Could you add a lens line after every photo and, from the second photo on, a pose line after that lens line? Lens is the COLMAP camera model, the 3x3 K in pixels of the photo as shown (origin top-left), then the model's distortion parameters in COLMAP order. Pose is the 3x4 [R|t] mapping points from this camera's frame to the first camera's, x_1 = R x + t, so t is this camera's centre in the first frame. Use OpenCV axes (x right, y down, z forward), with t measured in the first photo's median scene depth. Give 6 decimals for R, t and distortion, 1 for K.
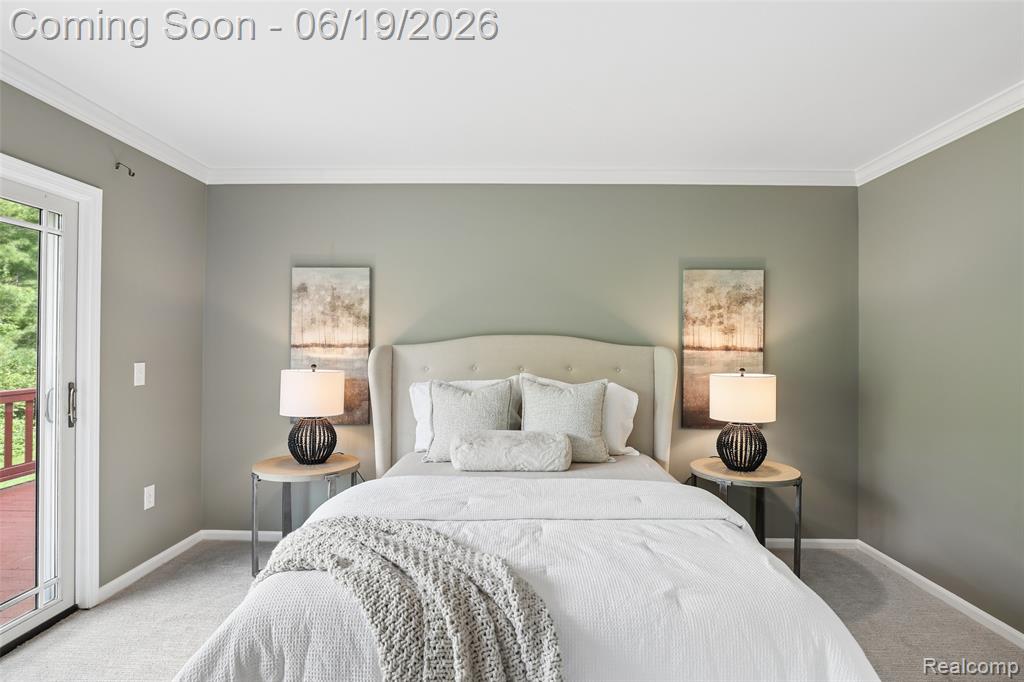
lens RADIAL K [[553.0, 0, 512.7], [0, 553.0, 340.7], [0, 0, 1]] dist [-0.024125, 0.000097]
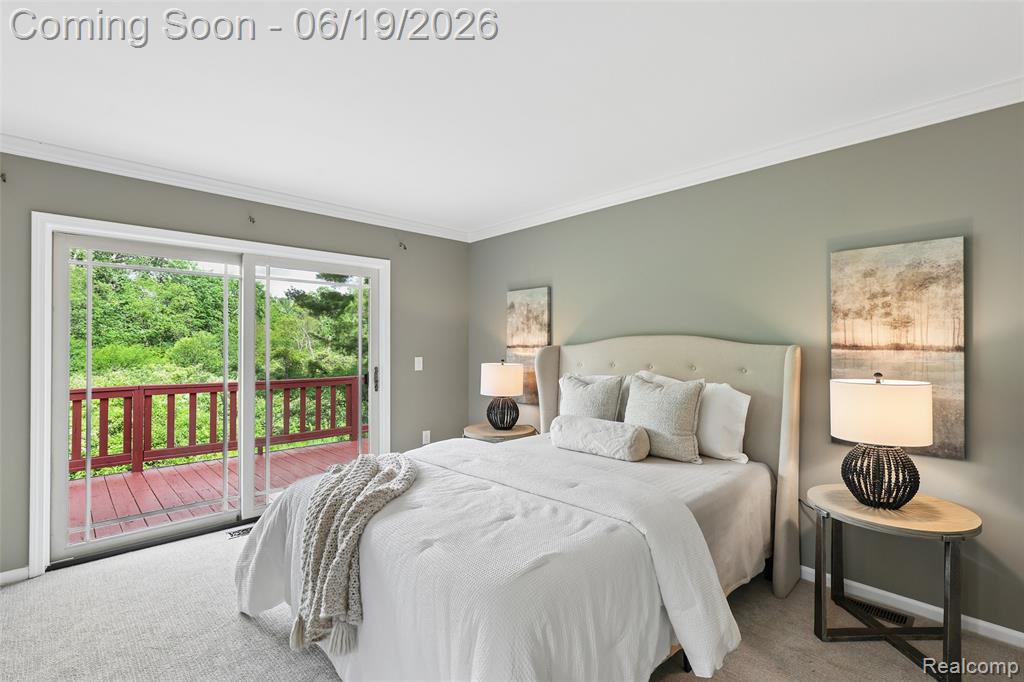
lens RADIAL K [[470.9, 0, 508.0], [0, 470.9, 344.4], [0, 0, 1]] dist [-0.005796, 0.001967]
pose [[0.690586, -0.008588, -0.723199, 0.486416], [0.011334, 0.999935, -0.001052, 0.004887], [0.723162, -0.007470, 0.690638, 0.158469]]
